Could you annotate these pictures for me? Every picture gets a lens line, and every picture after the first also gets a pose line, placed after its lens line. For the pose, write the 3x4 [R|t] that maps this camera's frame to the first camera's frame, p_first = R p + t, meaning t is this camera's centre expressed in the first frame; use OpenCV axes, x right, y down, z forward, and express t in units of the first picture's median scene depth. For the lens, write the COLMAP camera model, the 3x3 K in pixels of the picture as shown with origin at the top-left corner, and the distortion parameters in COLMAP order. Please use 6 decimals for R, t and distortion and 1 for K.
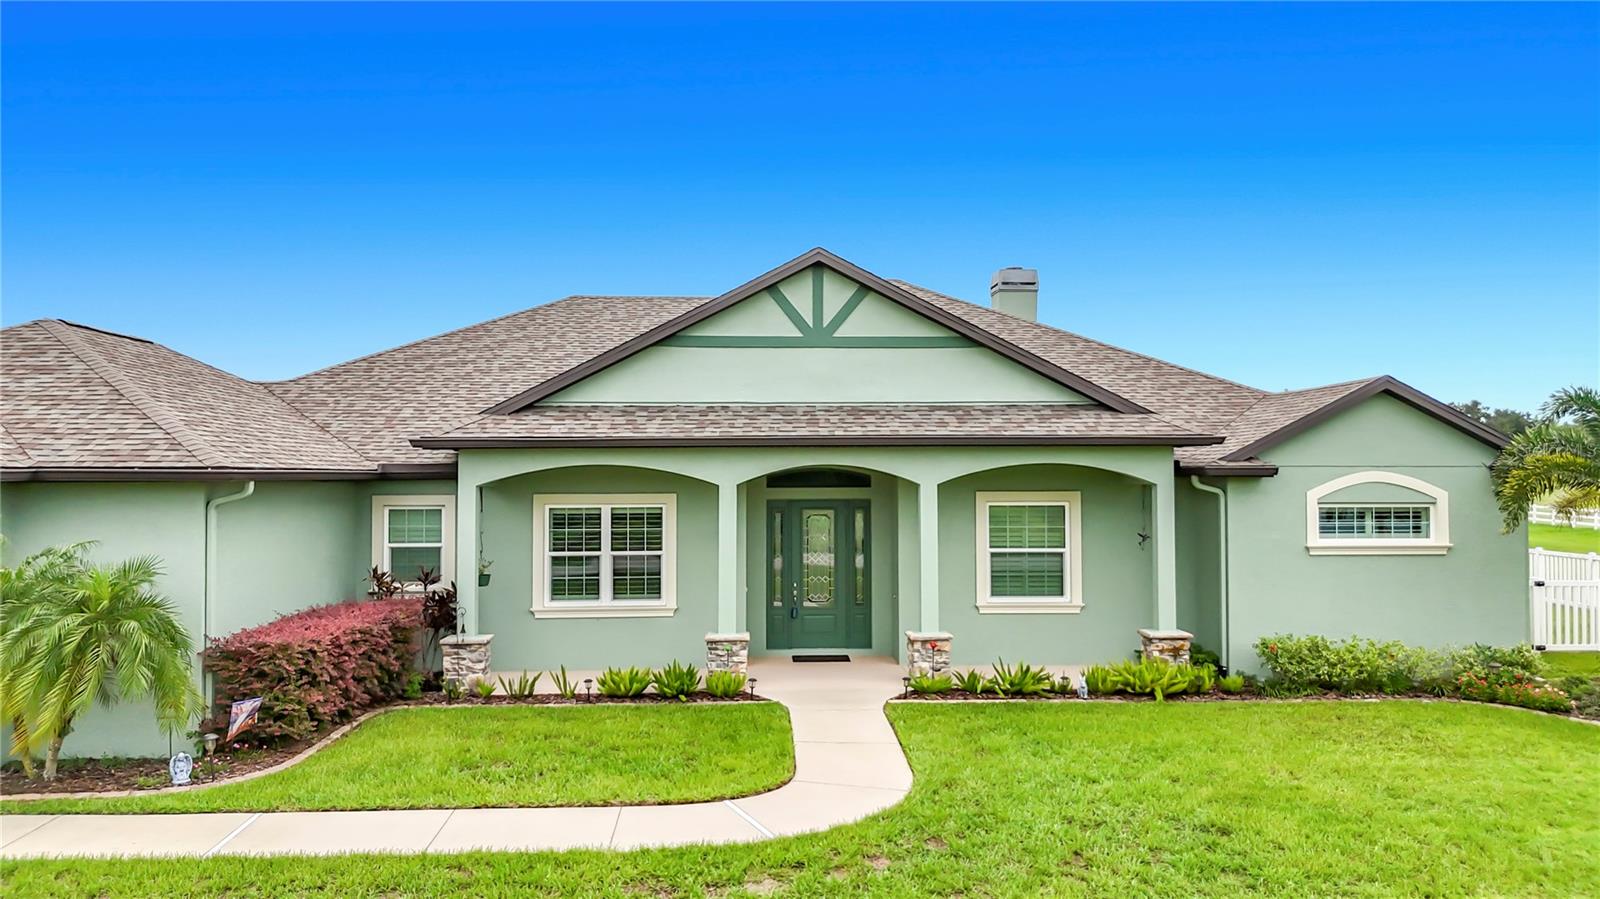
lens RADIAL K [[1216.5, 0, 818.0], [0, 1216.5, 447.1], [0, 0, 1]] dist [0.056639, -0.084136]
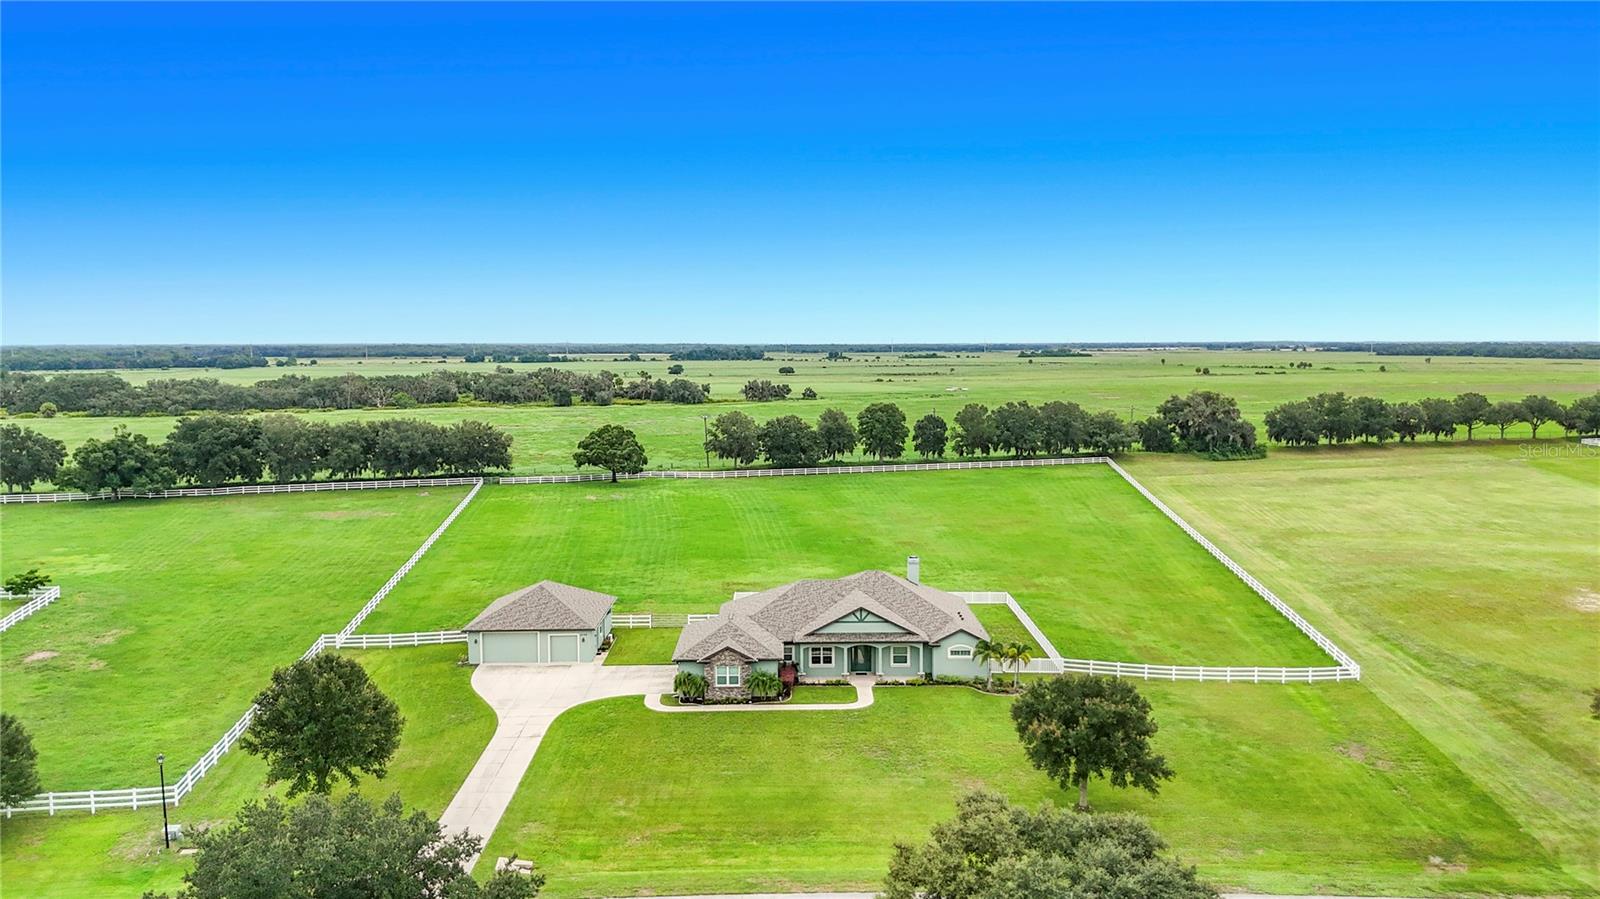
lens RADIAL K [[1215.6, 0, 804.2], [0, 1215.6, 451.4], [0, 0, 1]] dist [0.054023, -0.092891]
pose [[0.999173, 0.002440, -0.040593, -0.037102], [0.002141, 0.993659, 0.112416, -1.522398], [0.040610, -0.112410, 0.992832, -4.567581]]
